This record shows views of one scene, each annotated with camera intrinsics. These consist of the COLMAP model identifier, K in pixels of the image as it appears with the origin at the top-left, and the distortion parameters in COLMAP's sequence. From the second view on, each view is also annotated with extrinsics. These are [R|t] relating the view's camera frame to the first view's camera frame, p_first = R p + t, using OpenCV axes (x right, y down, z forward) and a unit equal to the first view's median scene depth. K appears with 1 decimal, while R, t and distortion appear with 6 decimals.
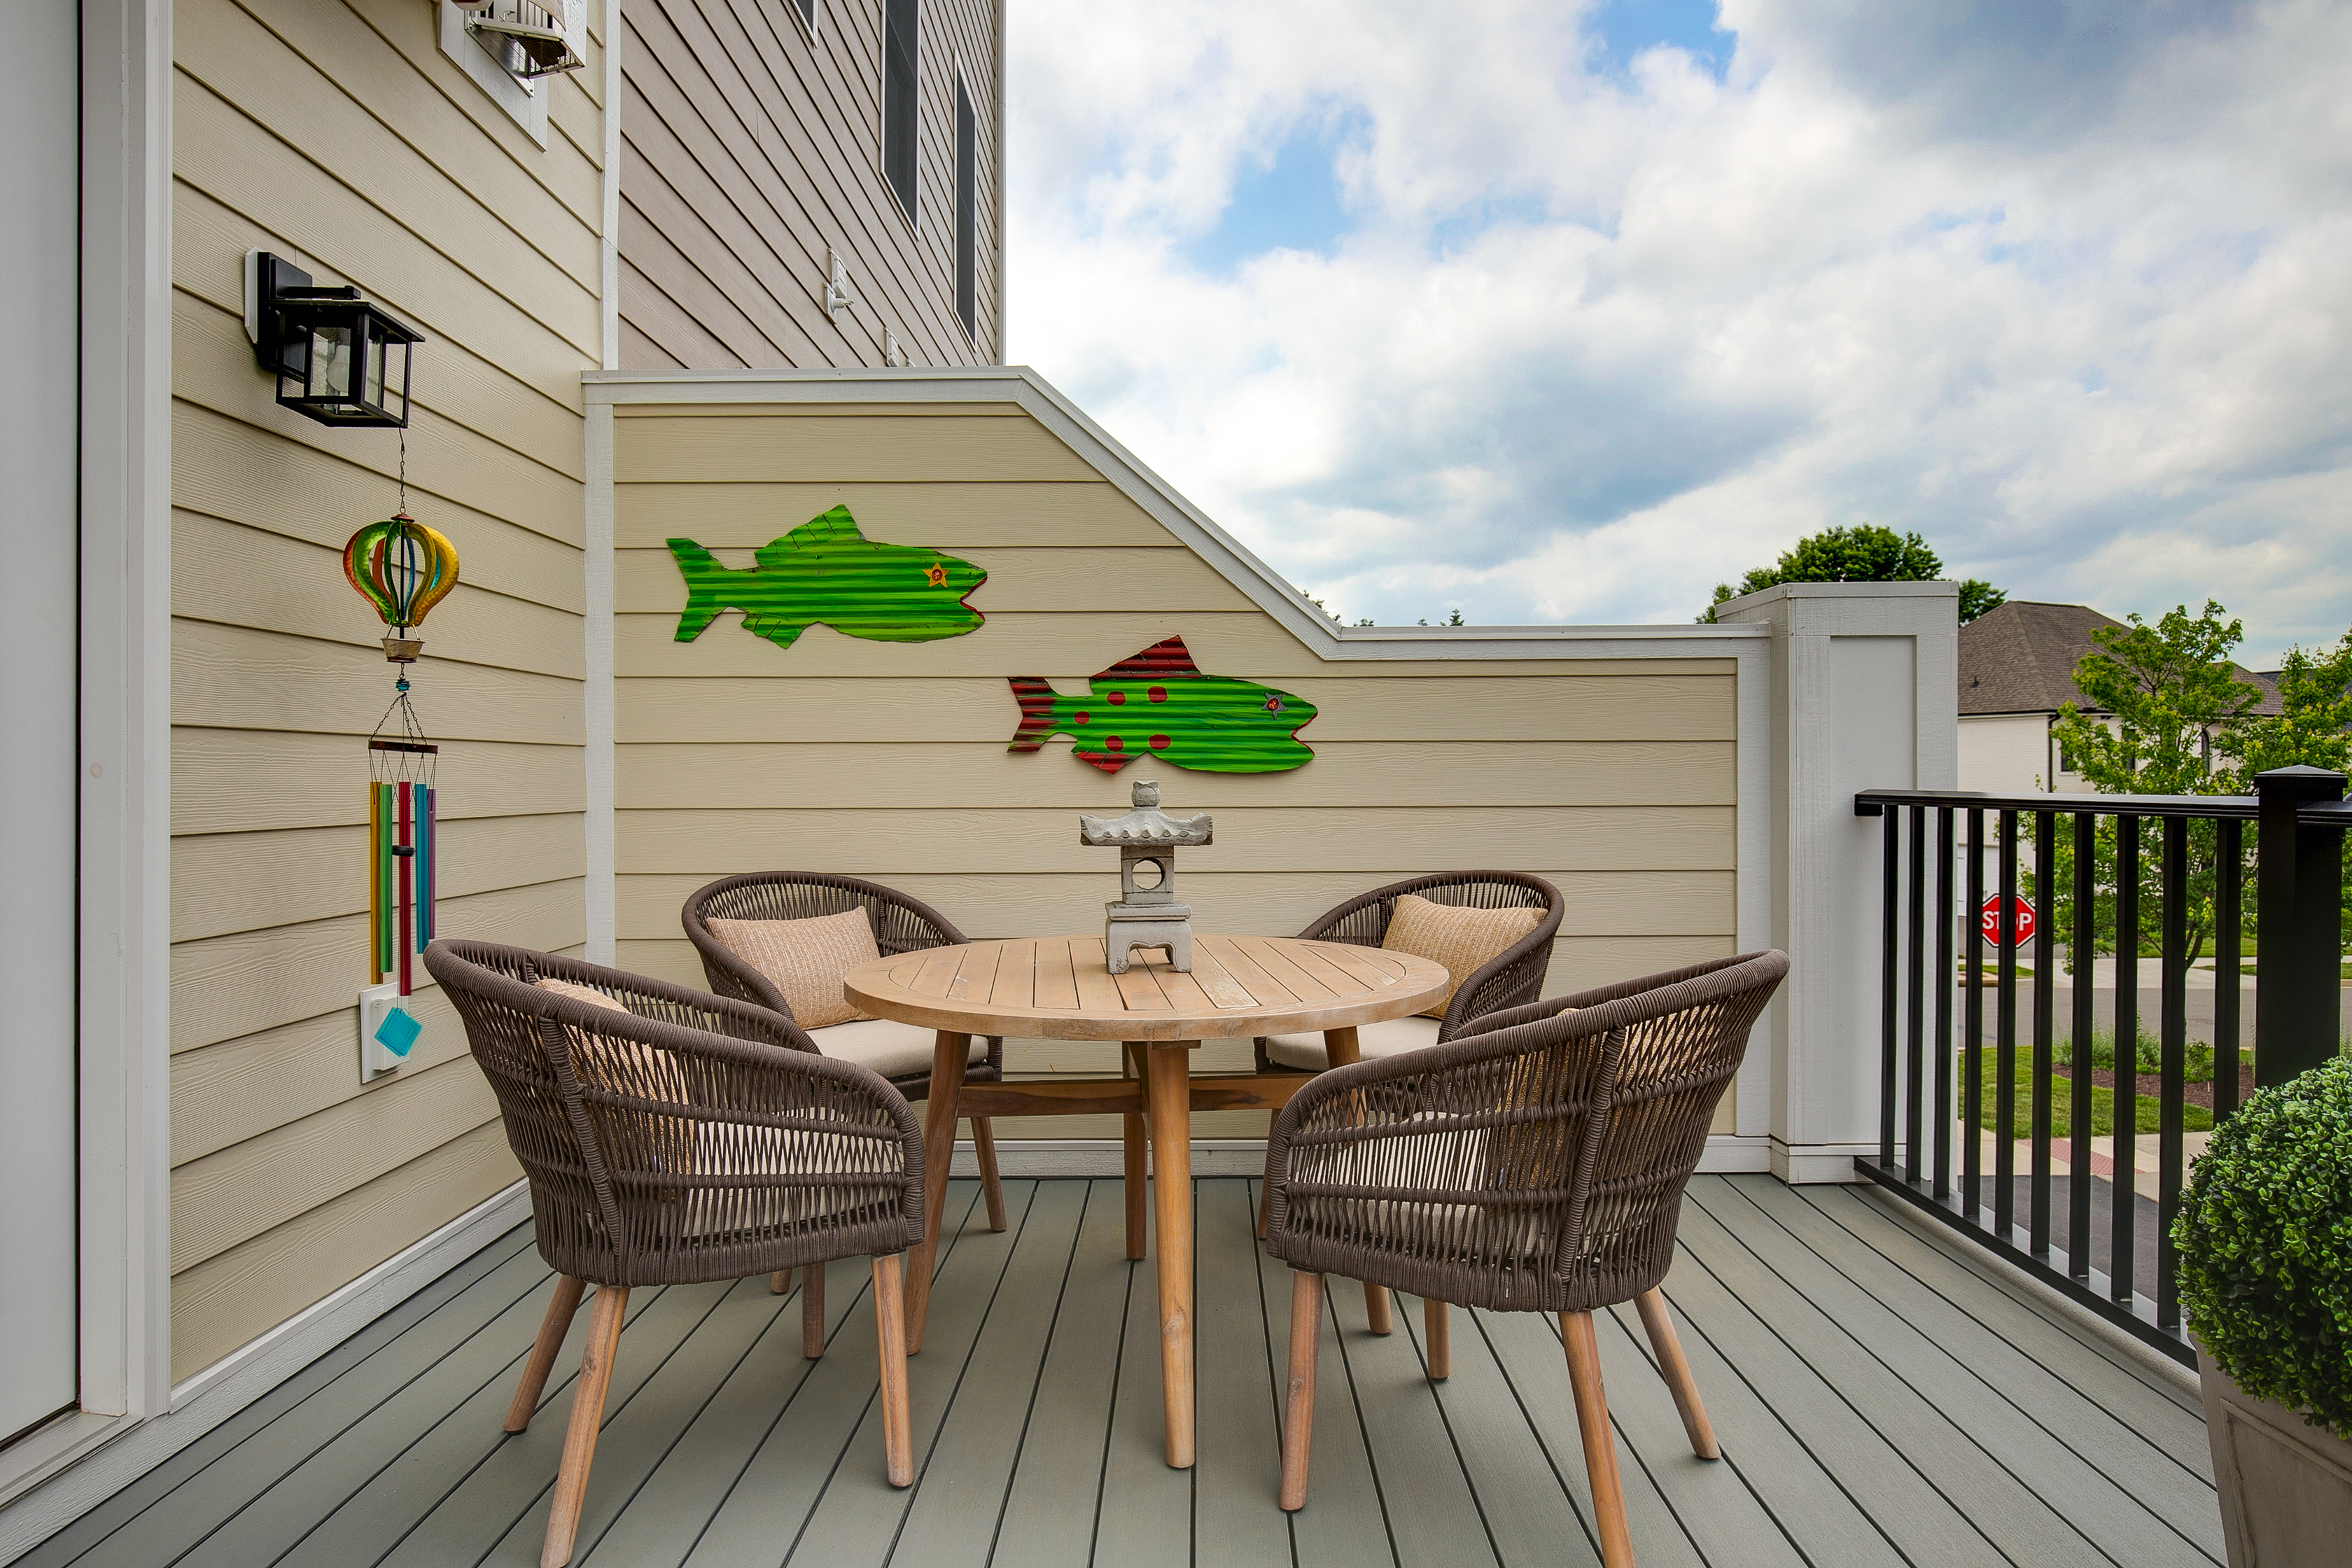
lens RADIAL K [[1333.0, 0, 1177.3], [0, 1333.0, 771.1], [0, 0, 1]] dist [-0.020783, -0.001498]
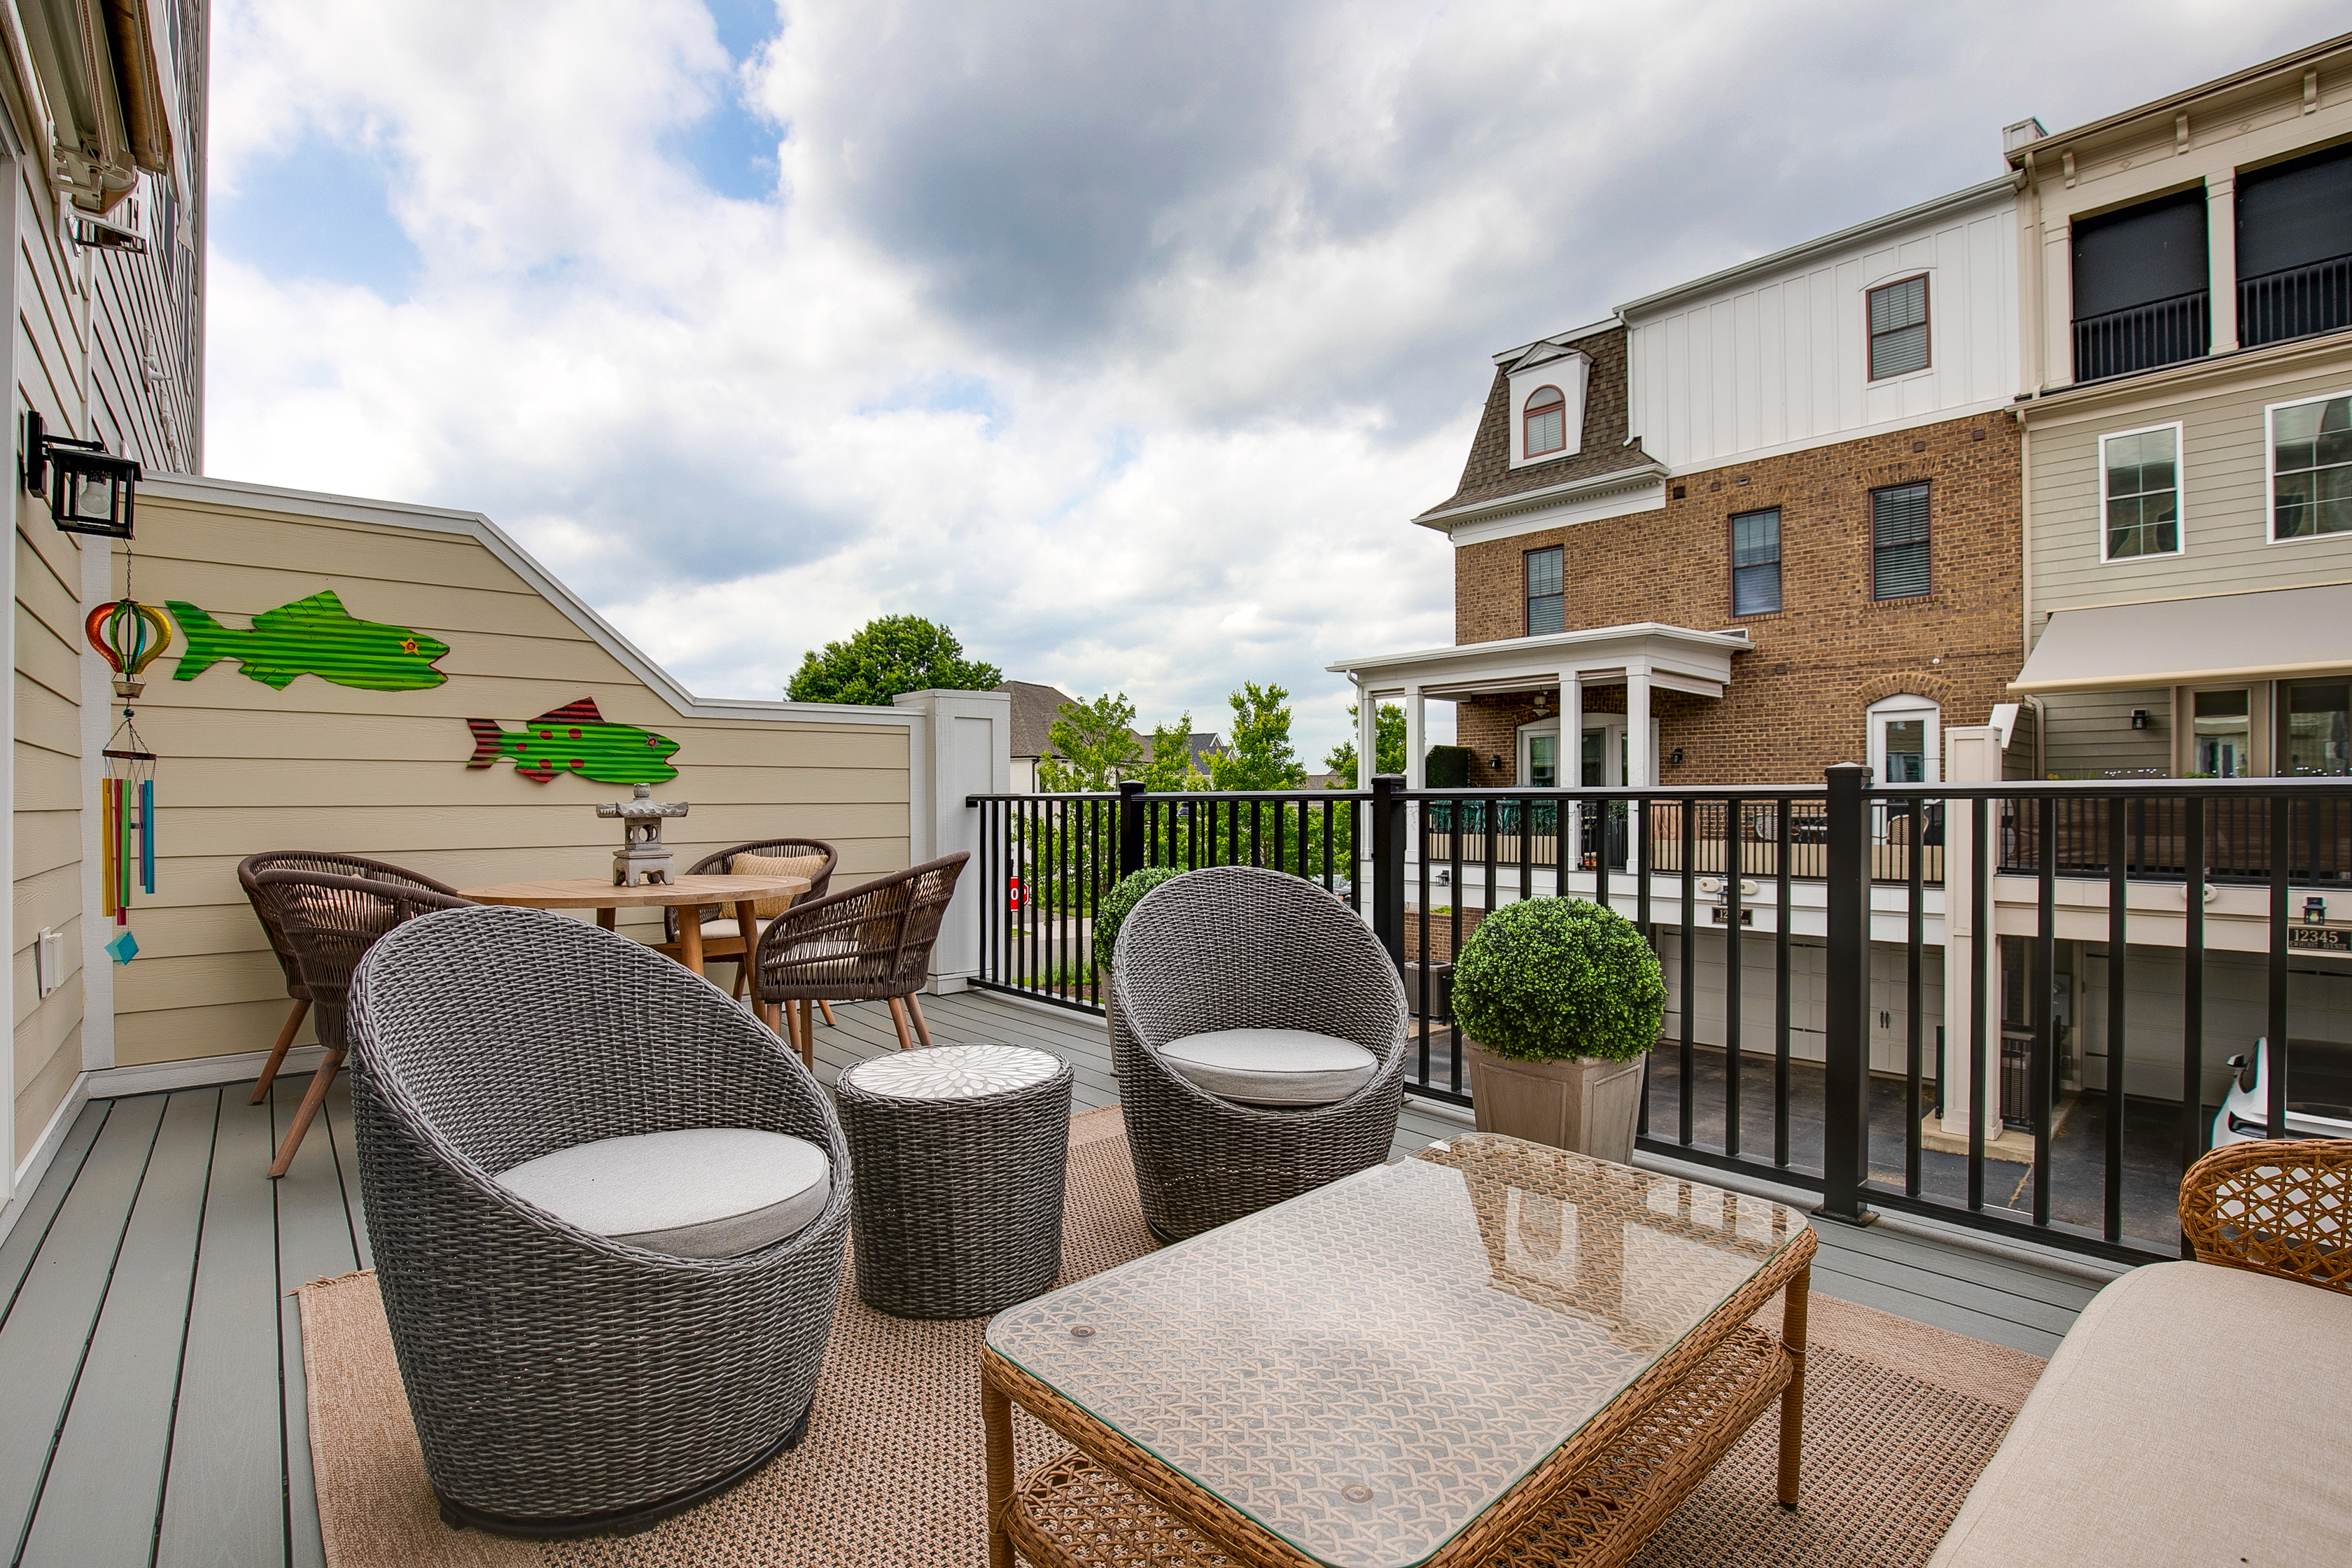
lens RADIAL K [[1087.6, 0, 1177.0], [0, 1087.6, 792.1], [0, 0, 1]] dist [0.008622, -0.002733]
pose [[0.754224, 0.001854, 0.656615, -0.330002], [0.002144, 0.999984, -0.005286, 0.020686], [-0.656614, 0.005394, 0.754208, -0.450965]]
